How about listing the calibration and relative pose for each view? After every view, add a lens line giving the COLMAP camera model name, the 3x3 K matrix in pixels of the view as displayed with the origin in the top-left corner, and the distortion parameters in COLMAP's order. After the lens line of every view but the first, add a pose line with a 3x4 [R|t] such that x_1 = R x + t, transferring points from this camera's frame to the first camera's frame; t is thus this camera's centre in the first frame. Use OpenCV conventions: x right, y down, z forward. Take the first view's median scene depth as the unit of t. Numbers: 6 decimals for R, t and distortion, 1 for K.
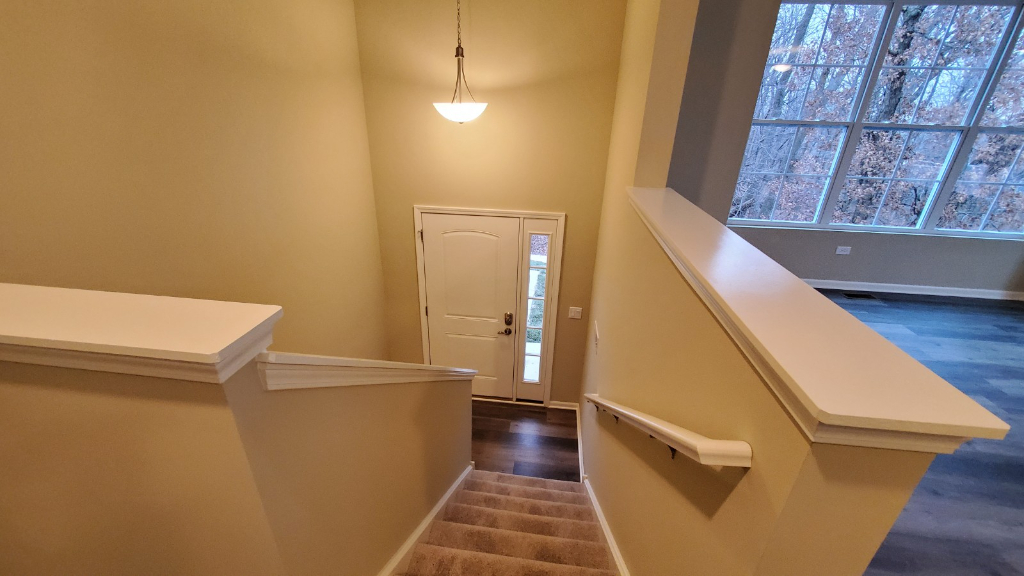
lens RADIAL K [[406.9, 0, 505.2], [0, 406.9, 295.5], [0, 0, 1]] dist [-0.007833, 0.001597]
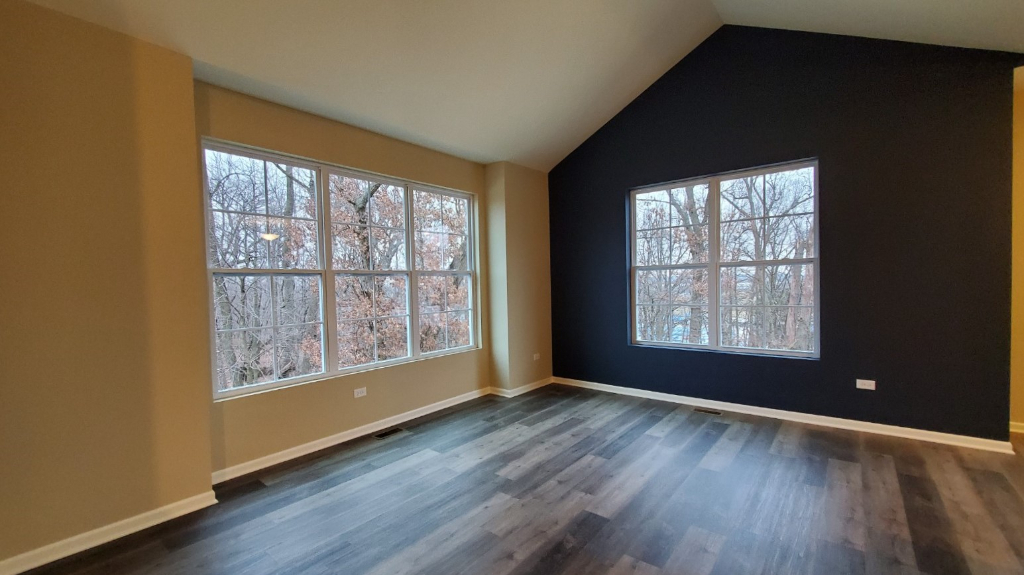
lens RADIAL K [[422.2, 0, 505.6], [0, 422.2, 295.5], [0, 0, 1]] dist [-0.000409, -0.001723]
pose [[0.539362, -0.061228, 0.839845, 0.227321], [0.388417, 0.903005, -0.183615, -0.002542], [-0.747142, 0.425245, 0.510828, 0.161295]]
